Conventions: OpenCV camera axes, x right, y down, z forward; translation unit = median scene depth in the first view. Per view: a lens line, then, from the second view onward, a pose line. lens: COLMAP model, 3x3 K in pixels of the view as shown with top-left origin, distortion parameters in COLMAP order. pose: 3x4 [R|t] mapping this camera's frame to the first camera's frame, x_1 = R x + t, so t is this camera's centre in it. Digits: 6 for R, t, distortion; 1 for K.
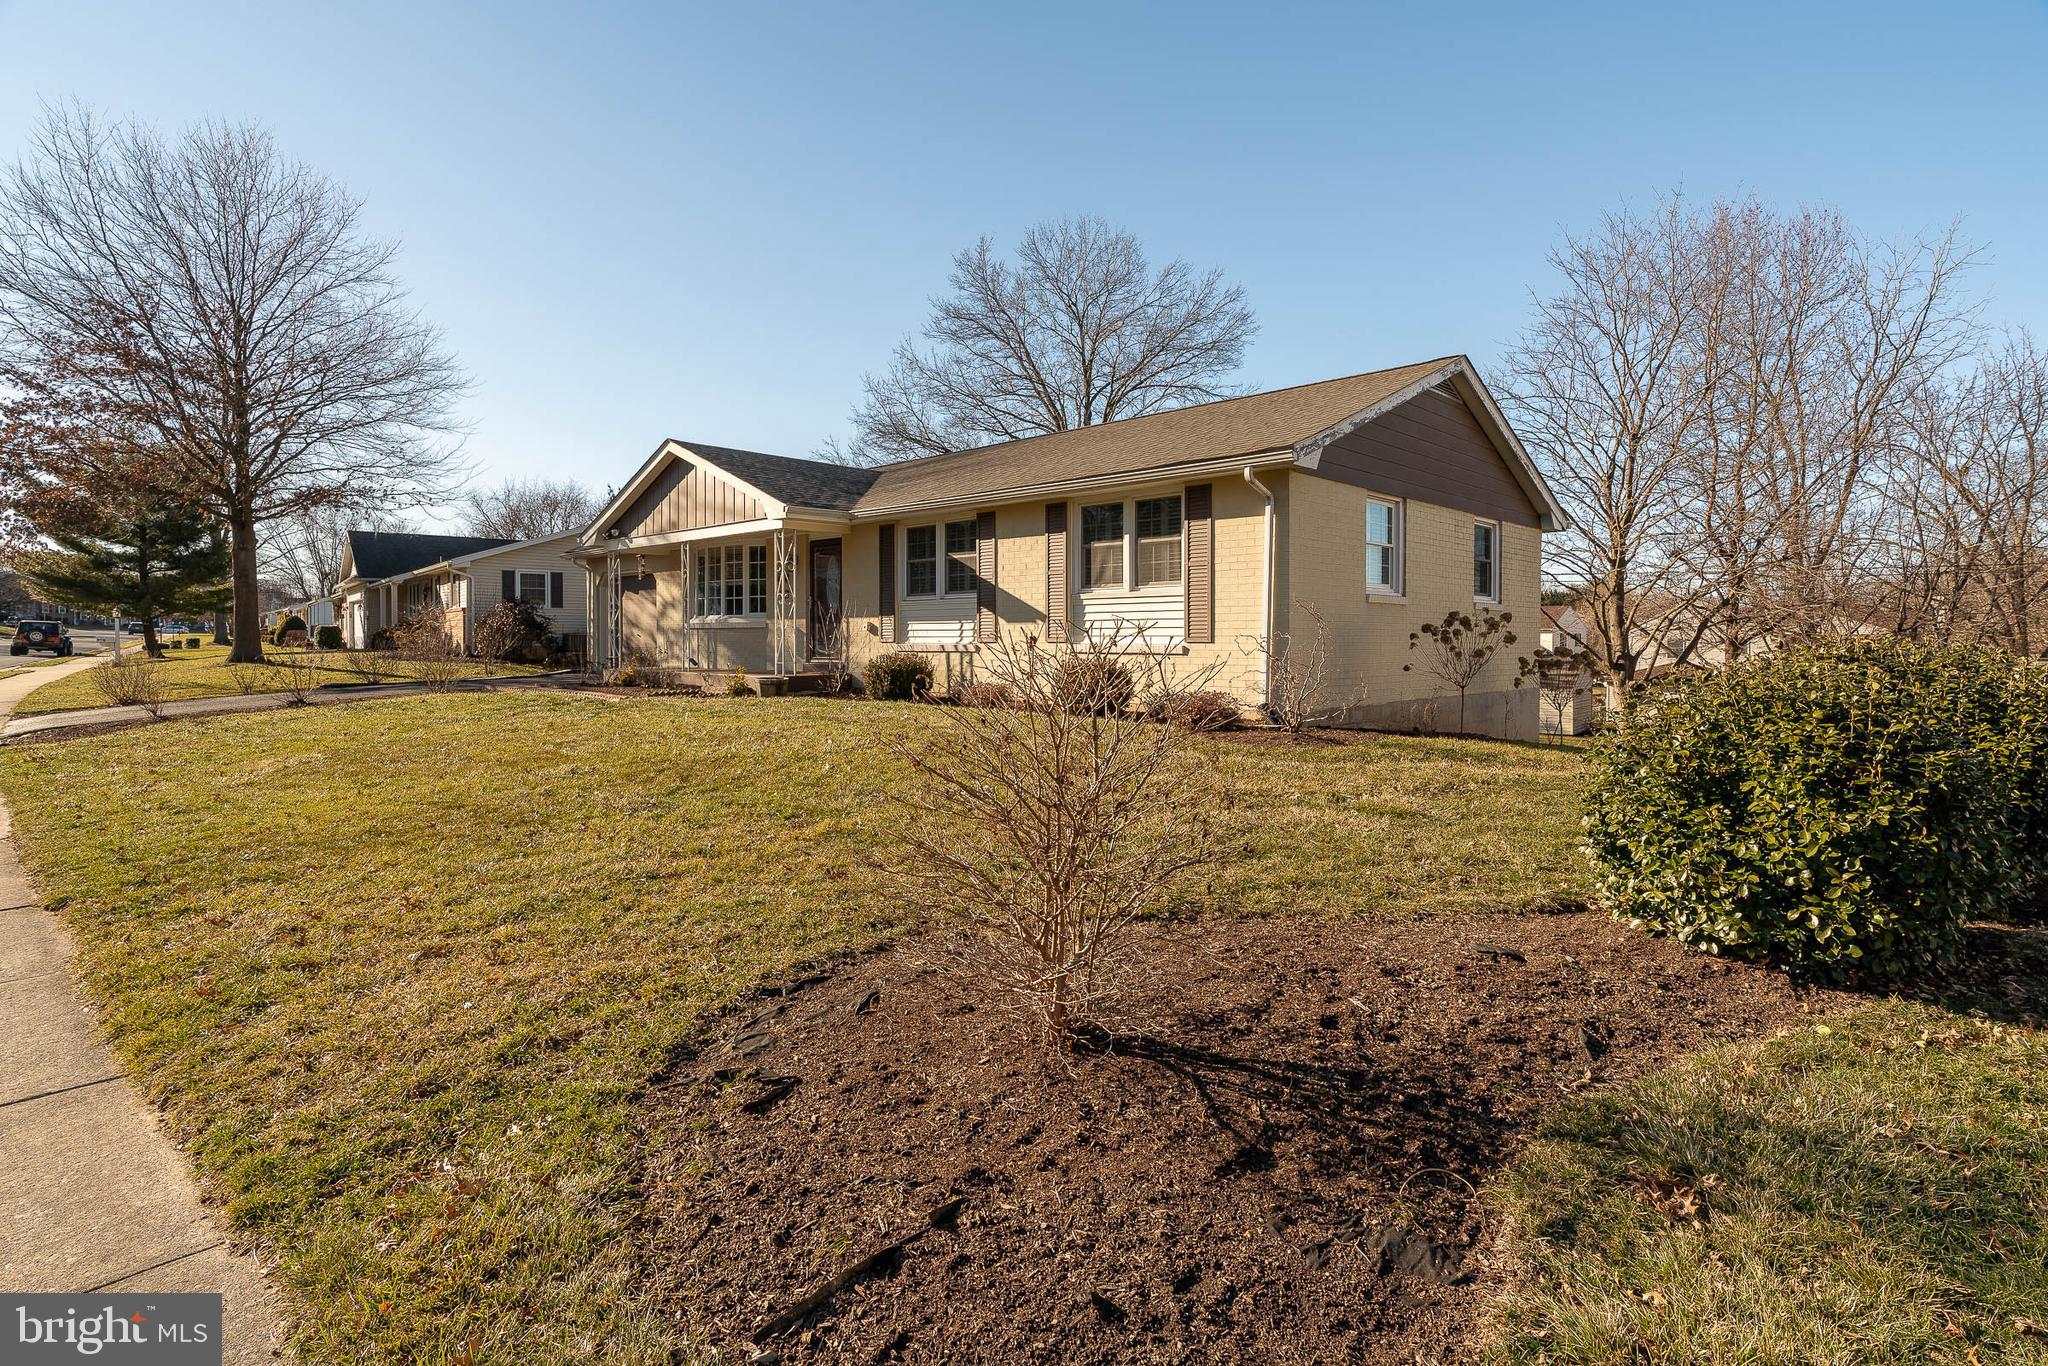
lens RADIAL K [[1034.3, 0, 1025.2], [0, 1034.3, 682.1], [0, 0, 1]] dist [-0.001842, -0.000026]
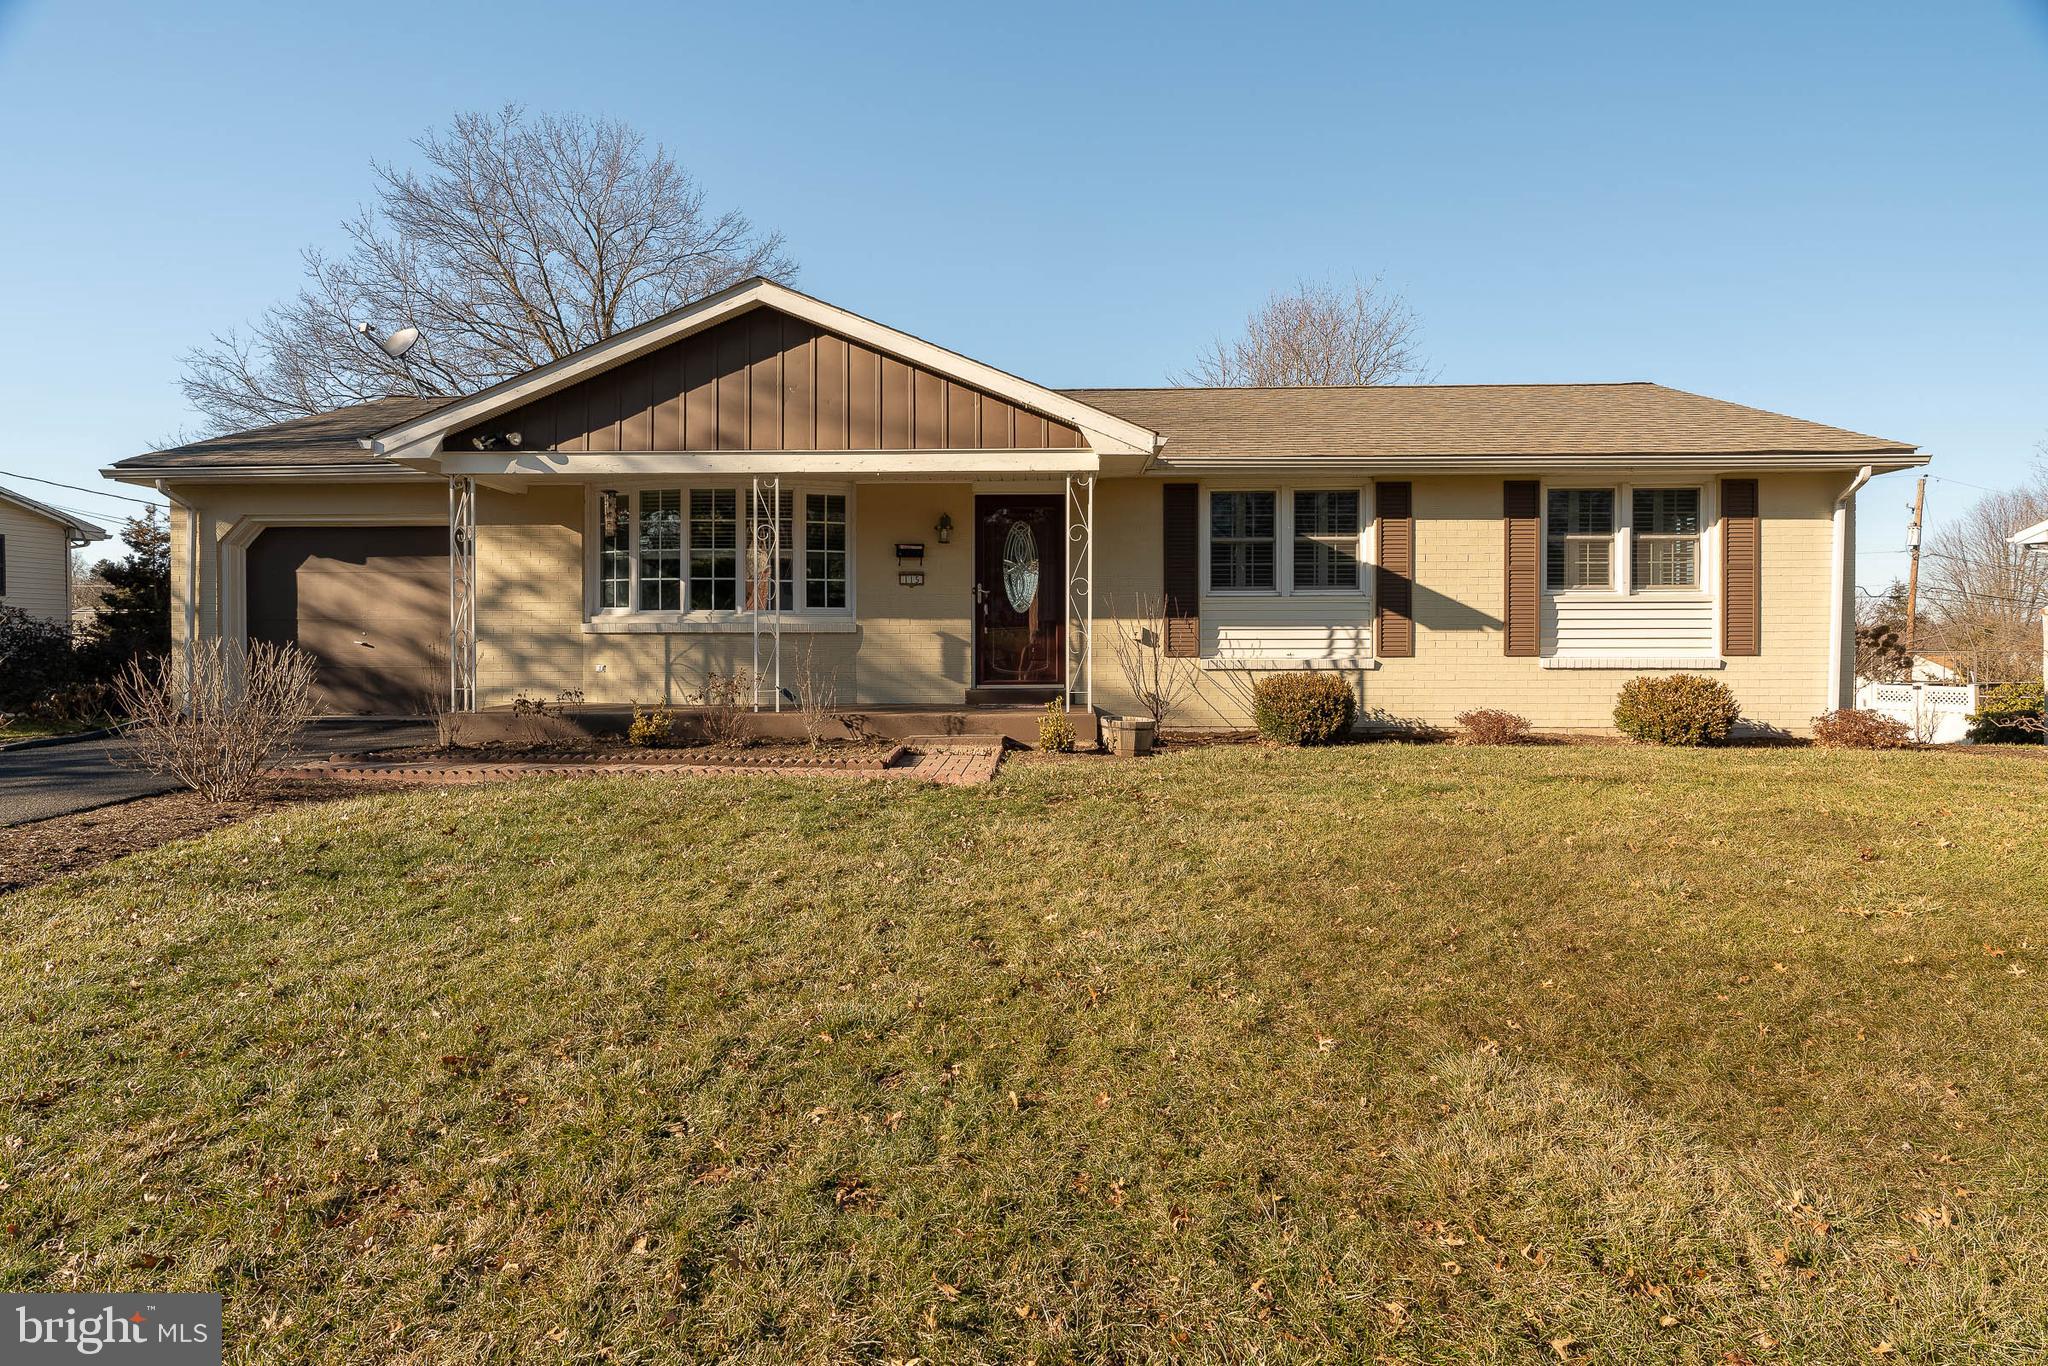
lens RADIAL K [[1029.1, 0, 1024.0], [0, 1029.1, 669.6], [0, 0, 1]] dist [0.004338, -0.000138]
pose [[0.738506, -0.010424, 0.674167, -0.704913], [0.028418, 0.999473, -0.015676, -0.023212], [-0.673648, 0.030735, 0.738413, 0.600533]]
